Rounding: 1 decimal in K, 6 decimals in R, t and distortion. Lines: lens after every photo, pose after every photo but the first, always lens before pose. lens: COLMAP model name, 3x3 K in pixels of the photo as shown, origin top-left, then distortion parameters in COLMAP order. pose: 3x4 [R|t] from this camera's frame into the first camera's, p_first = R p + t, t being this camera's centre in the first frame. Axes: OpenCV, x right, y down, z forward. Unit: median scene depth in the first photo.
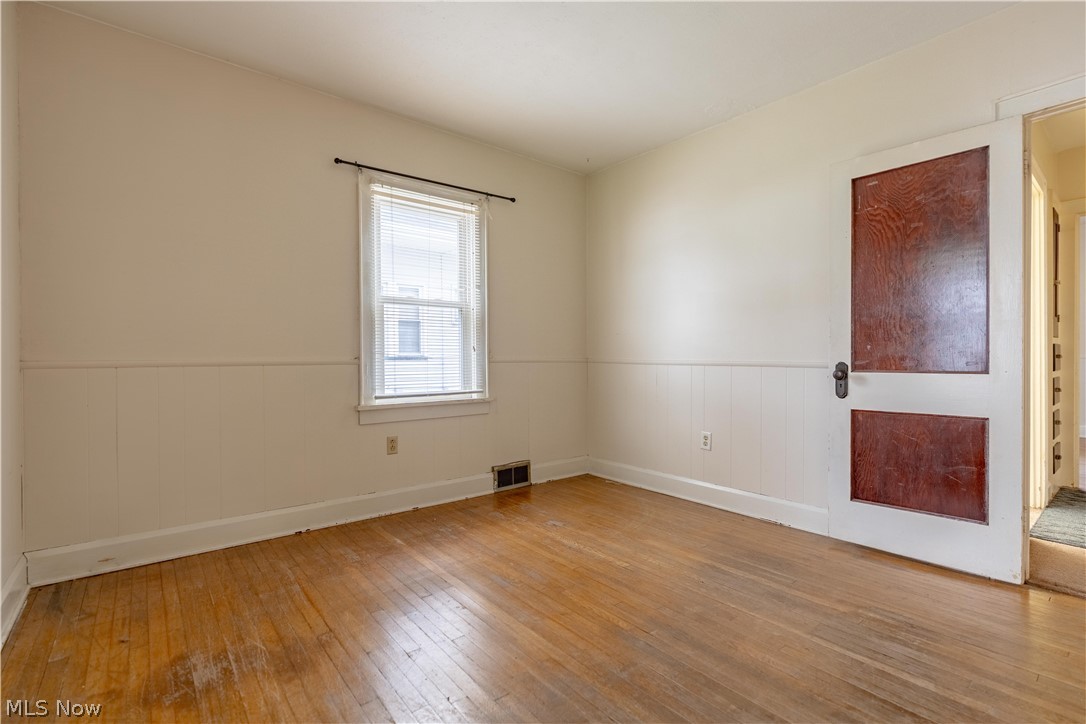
lens RADIAL K [[489.7, 0, 555.0], [0, 489.7, 362.3], [0, 0, 1]] dist [-0.004502, 0.000836]
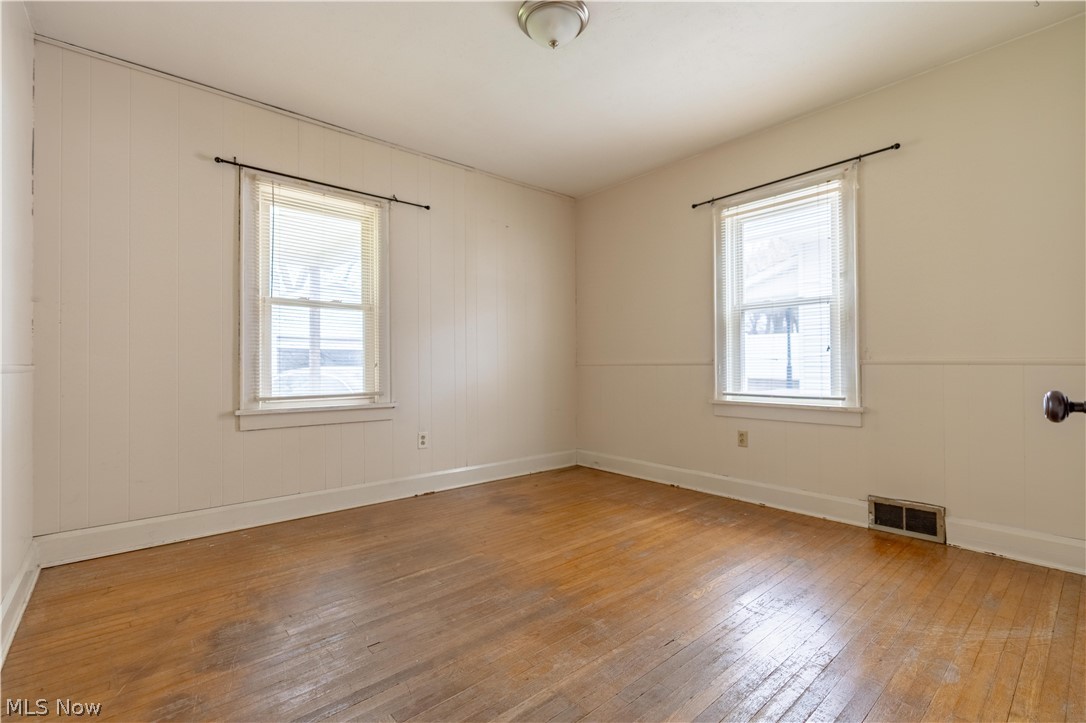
lens RADIAL K [[489.7, 0, 555.0], [0, 489.7, 361.8], [0, 0, 1]] dist [-0.004502, 0.000836]
pose [[0.039813, 0.001355, -0.999206, 0.773647], [0.000132, 0.999999, 0.001362, -0.005607], [0.999207, -0.000187, 0.039813, 0.548090]]
